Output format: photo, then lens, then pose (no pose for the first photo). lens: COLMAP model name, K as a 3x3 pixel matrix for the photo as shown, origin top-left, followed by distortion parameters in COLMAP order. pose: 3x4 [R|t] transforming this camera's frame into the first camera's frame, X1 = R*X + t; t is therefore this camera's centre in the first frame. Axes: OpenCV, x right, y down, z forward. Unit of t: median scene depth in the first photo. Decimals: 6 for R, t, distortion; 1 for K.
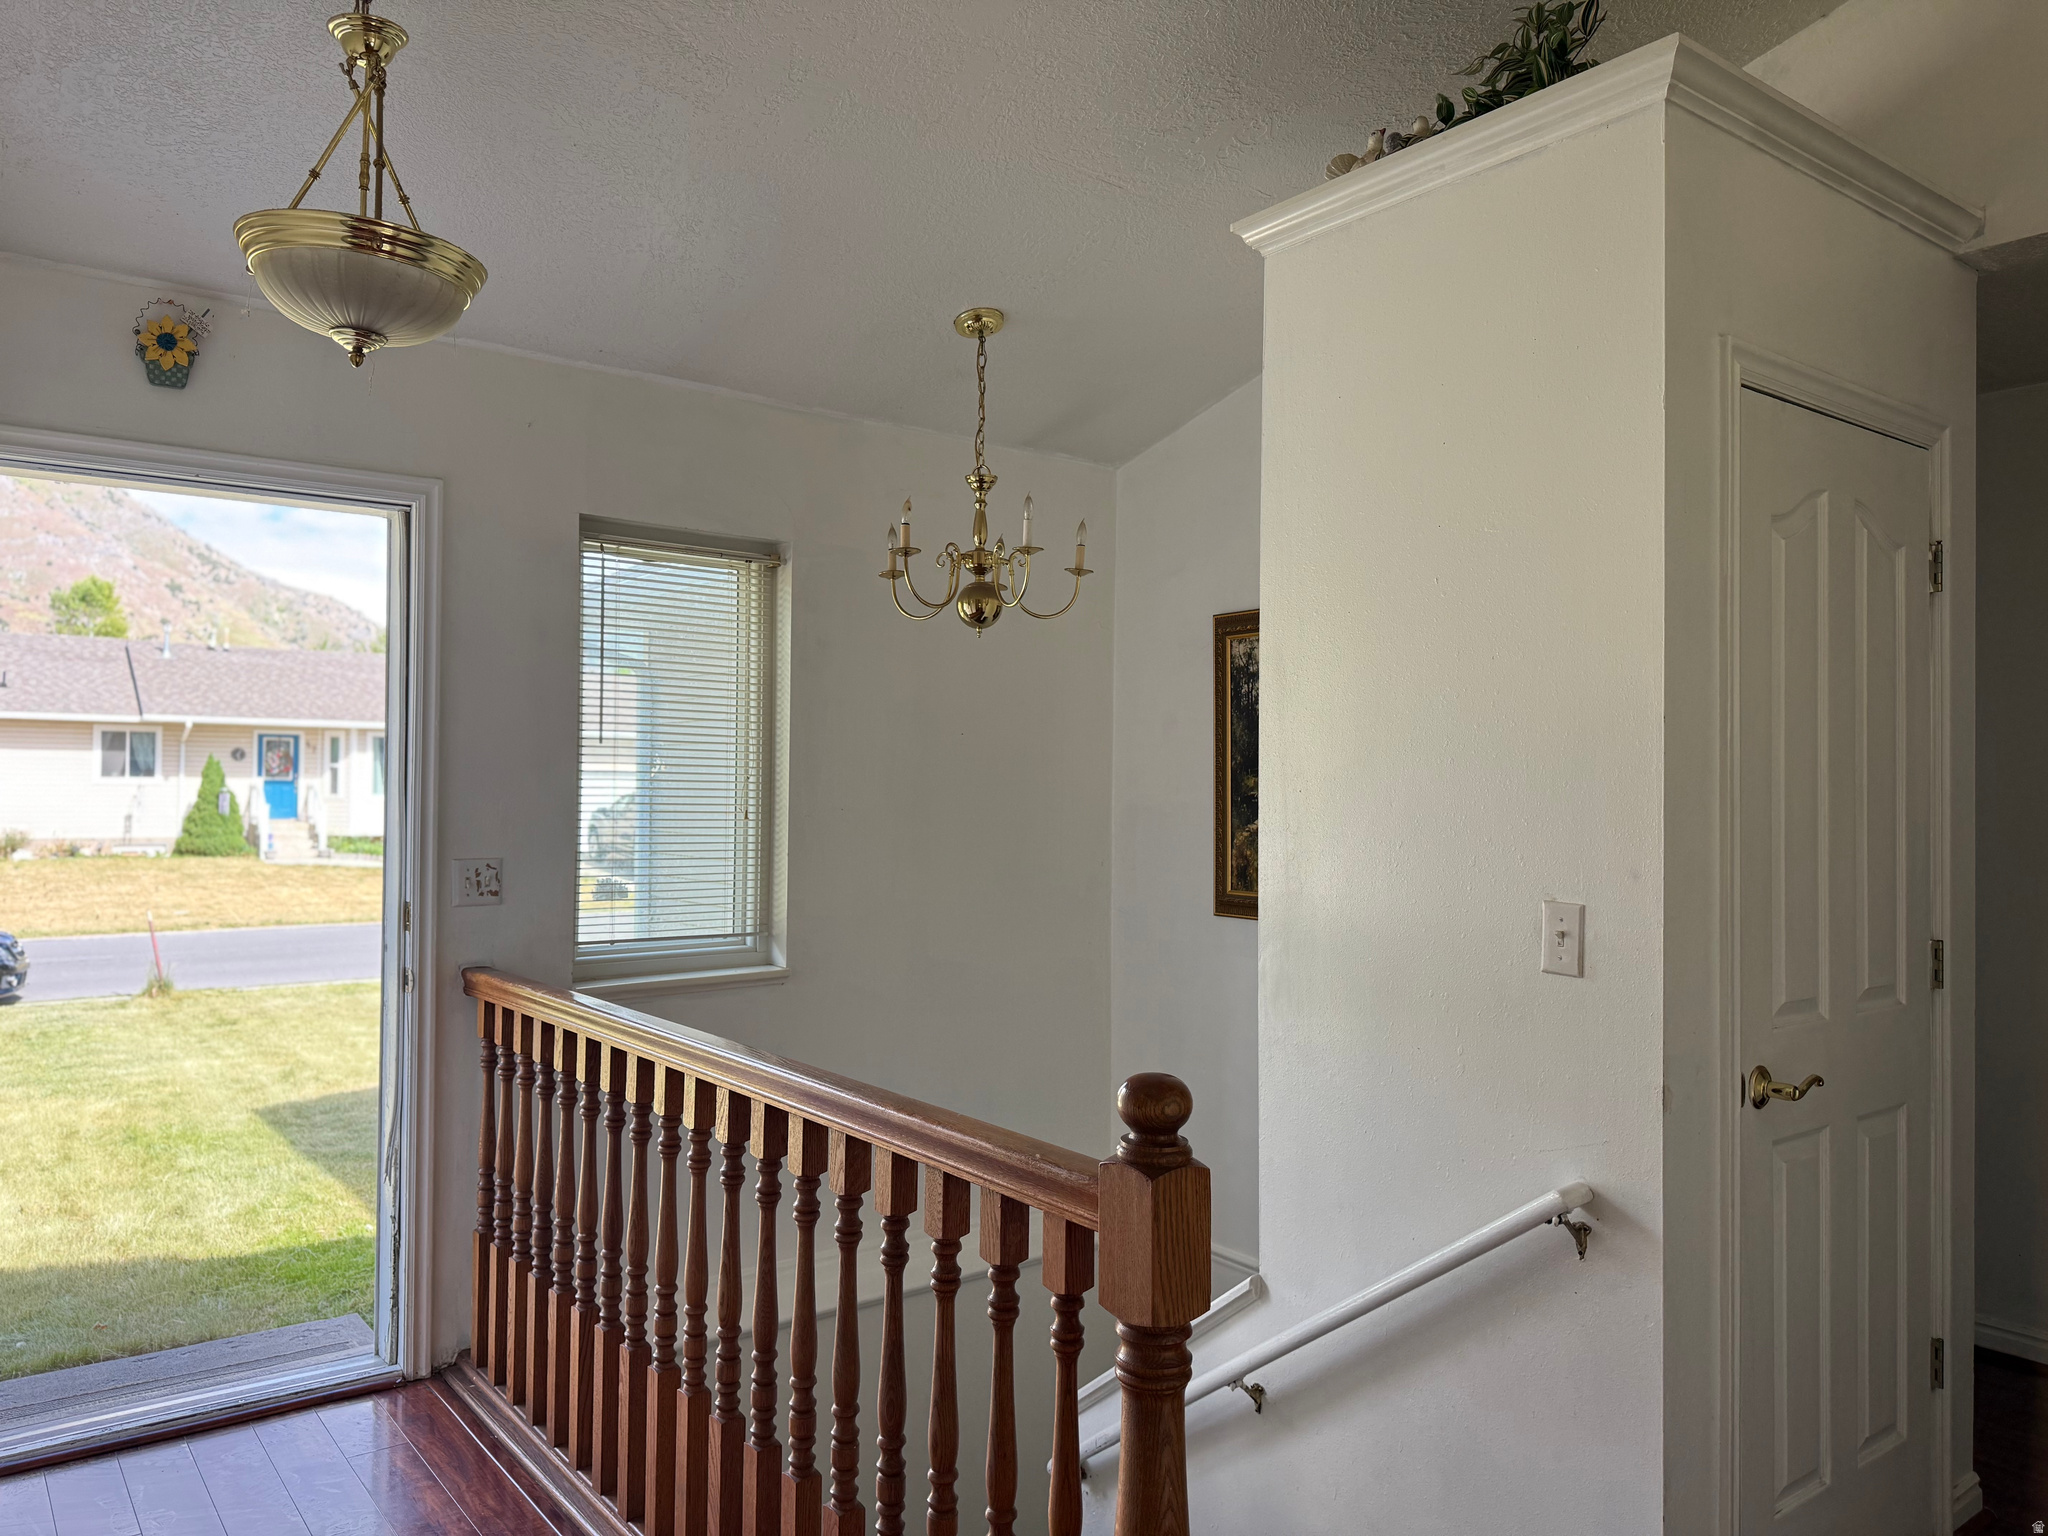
lens RADIAL K [[1430.7, 0, 992.3], [0, 1430.7, 765.2], [0, 0, 1]] dist [0.094335, -0.158719]
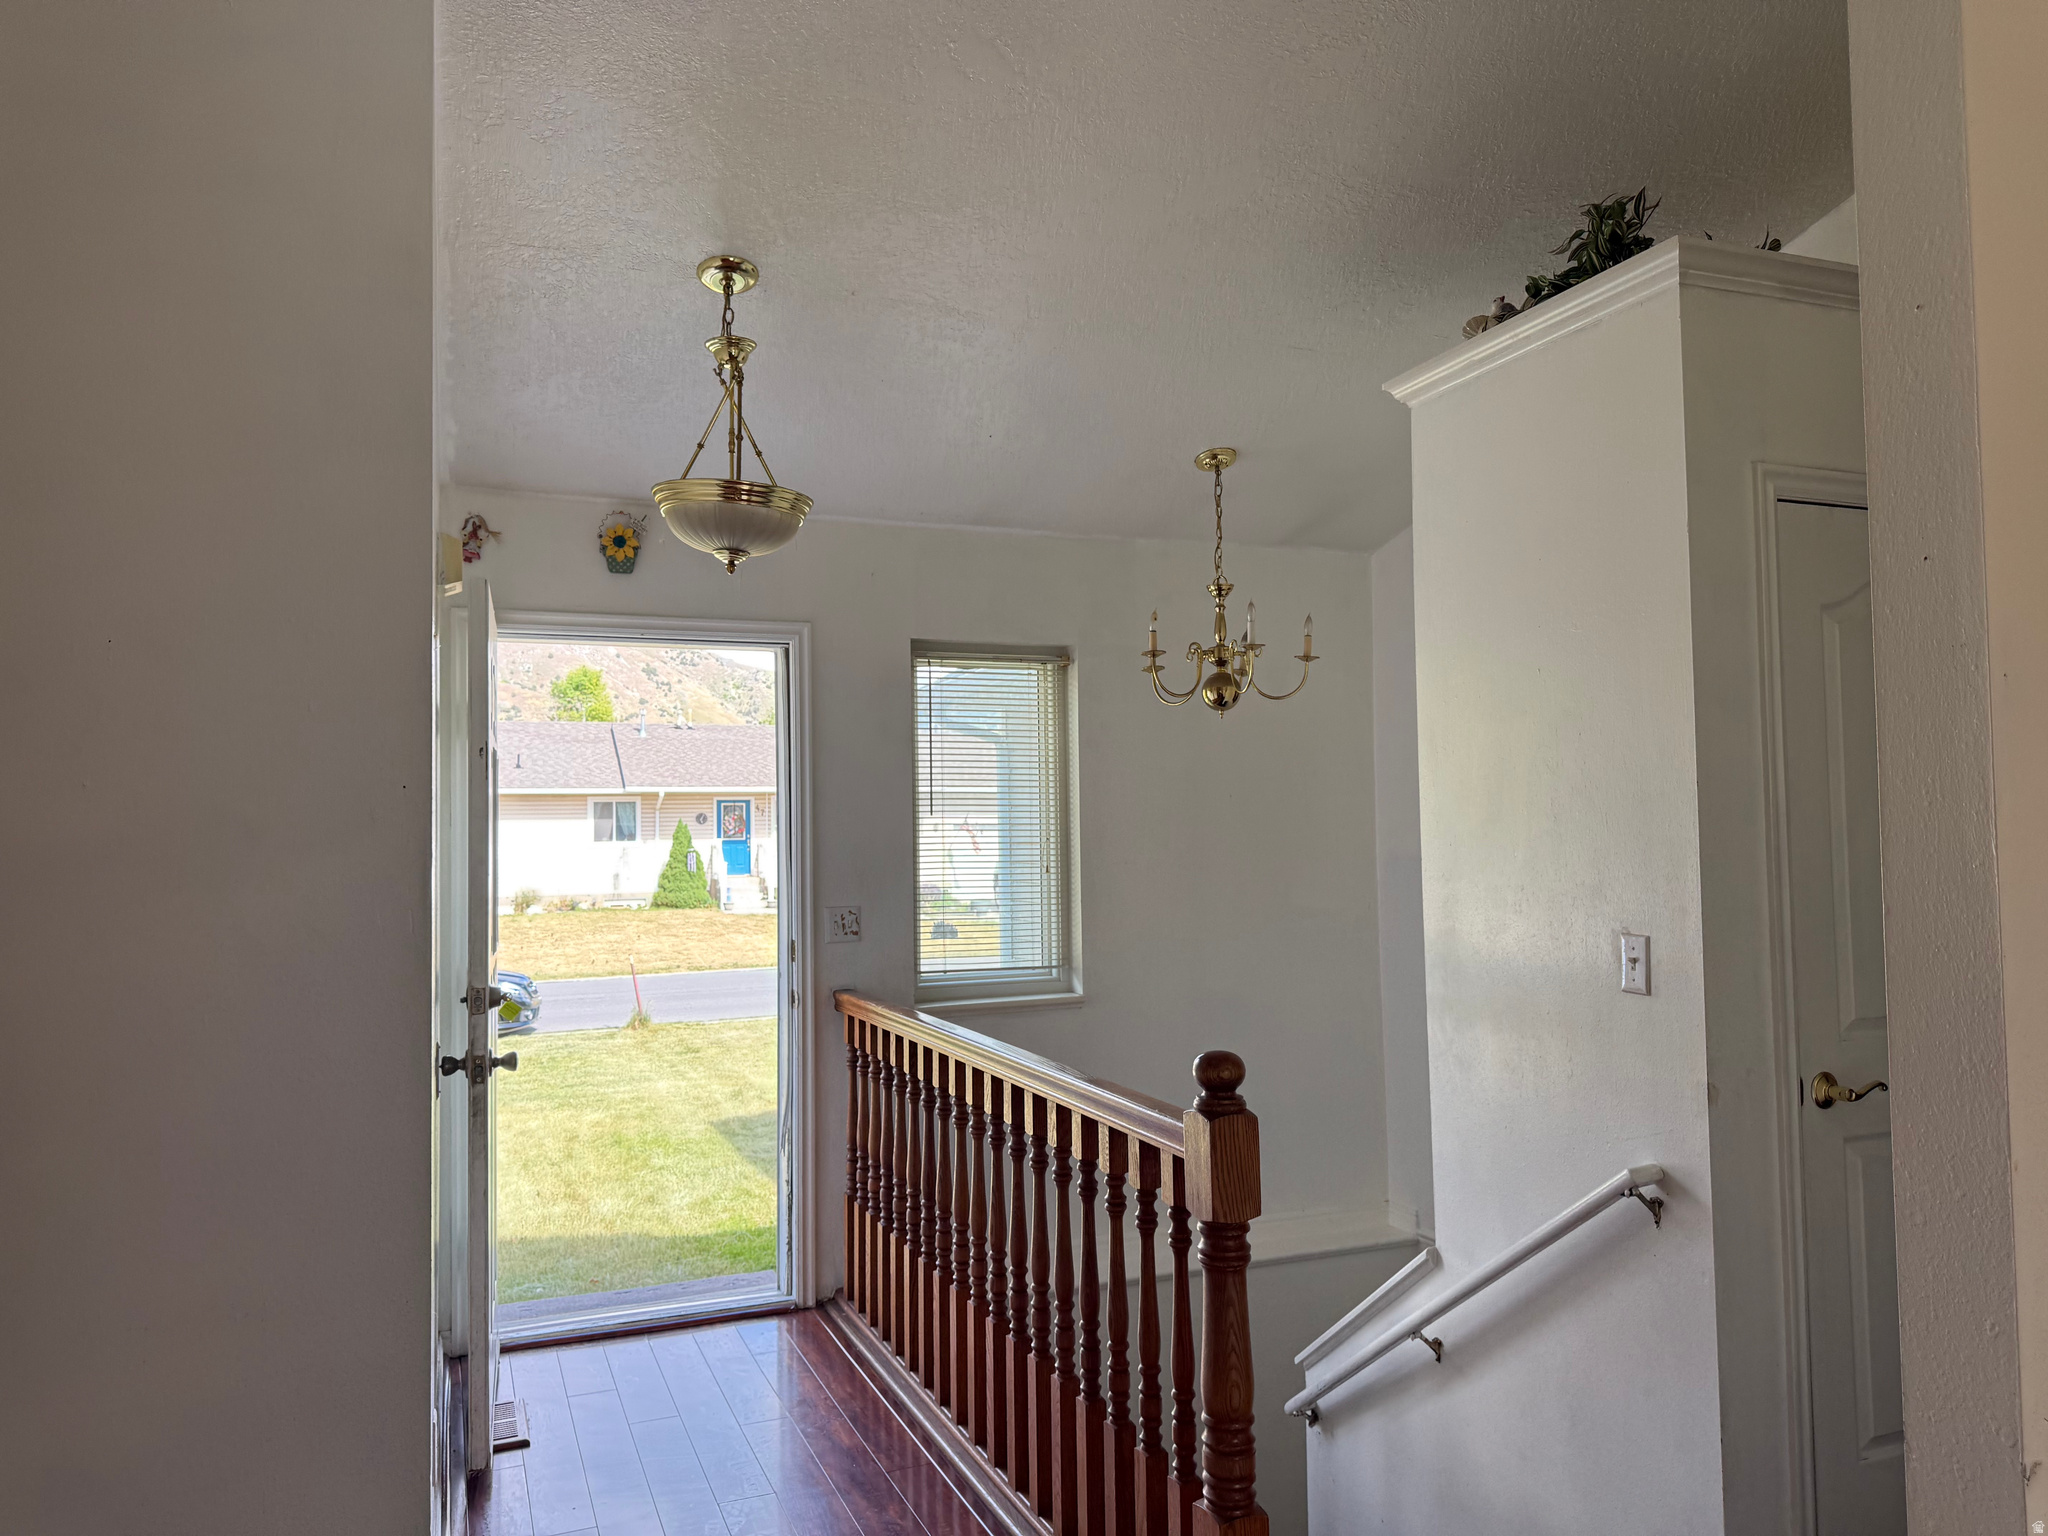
lens RADIAL K [[1430.7, 0, 992.3], [0, 1430.7, 765.2], [0, 0, 1]] dist [0.094335, -0.158719]
pose [[0.960025, -0.036965, -0.277463, 0.137897], [0.027799, 0.998932, -0.036898, -0.010891], [0.278531, 0.027710, 0.960027, -0.207461]]
